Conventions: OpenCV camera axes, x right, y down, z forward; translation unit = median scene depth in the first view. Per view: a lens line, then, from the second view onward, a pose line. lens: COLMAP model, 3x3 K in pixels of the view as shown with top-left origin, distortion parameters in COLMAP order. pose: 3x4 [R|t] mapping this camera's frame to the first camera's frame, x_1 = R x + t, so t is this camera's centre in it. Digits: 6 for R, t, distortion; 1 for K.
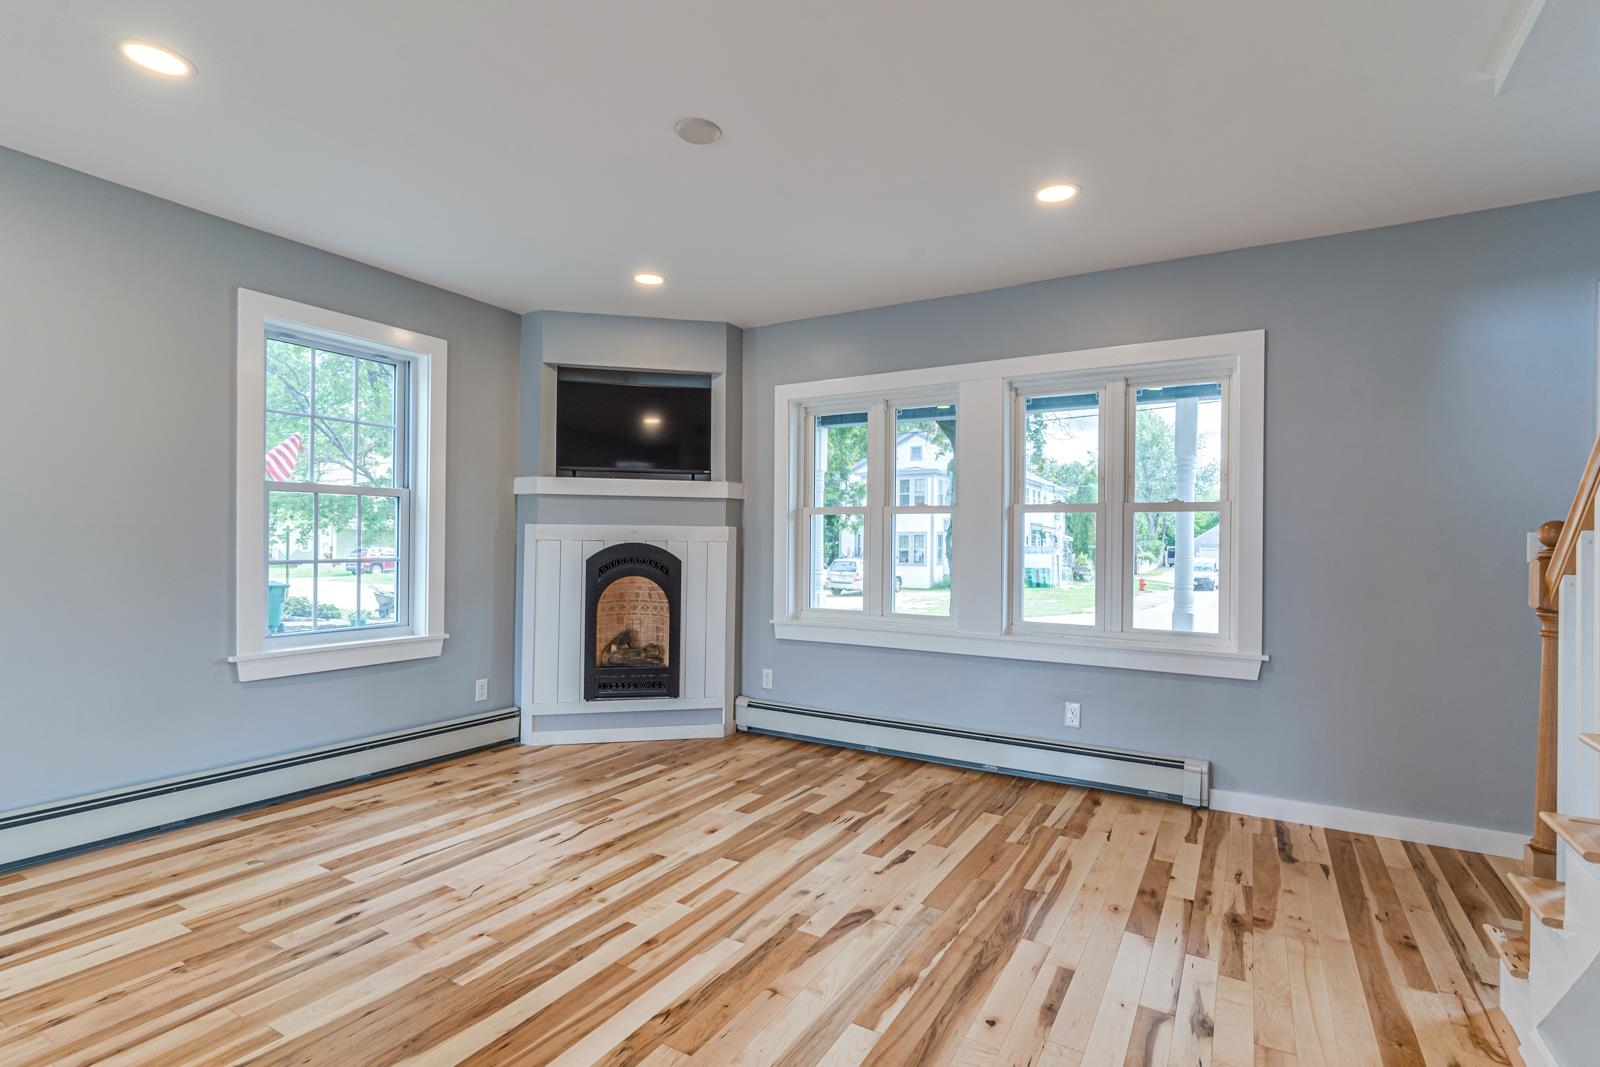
lens RADIAL K [[759.8, 0, 799.6], [0, 759.8, 538.1], [0, 0, 1]] dist [0.002067, 0.000248]
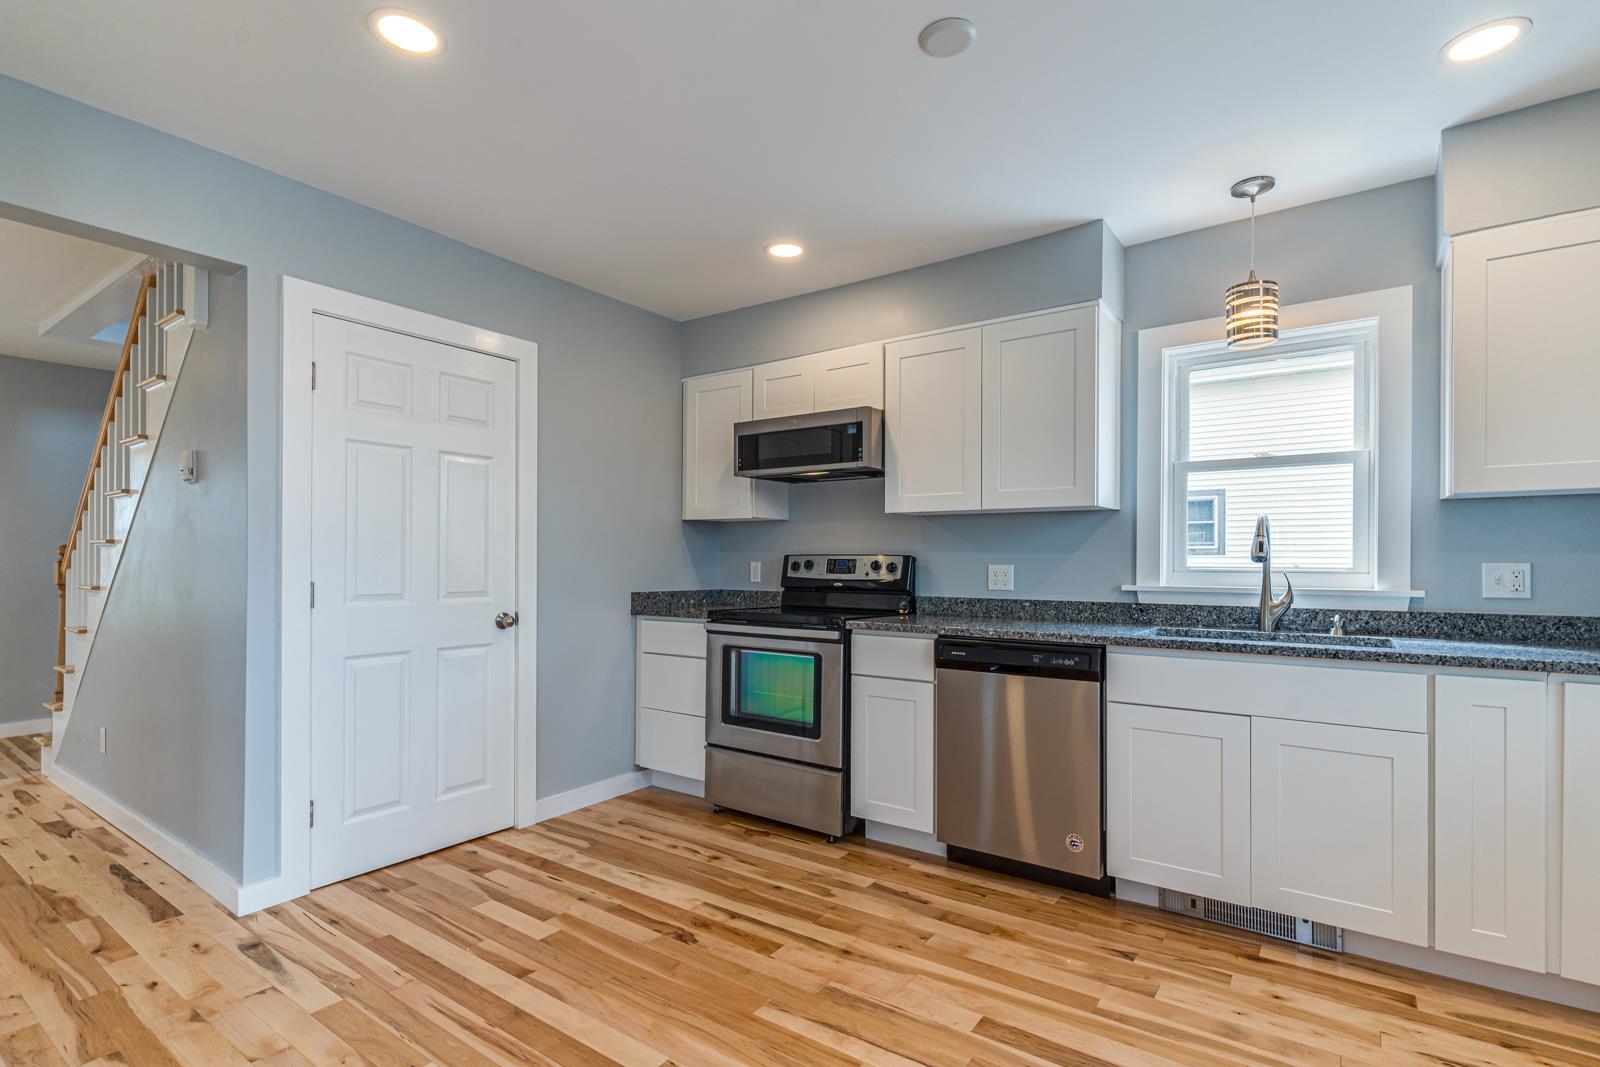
lens RADIAL K [[769.8, 0, 800.1], [0, 769.8, 560.5], [0, 0, 1]] dist [0.000755, 0.000312]
pose [[0.088014, -0.010030, 0.996069, -0.568077], [-0.009197, 0.999898, 0.010882, -0.011022], [-0.996077, -0.010119, 0.087913, -0.713000]]
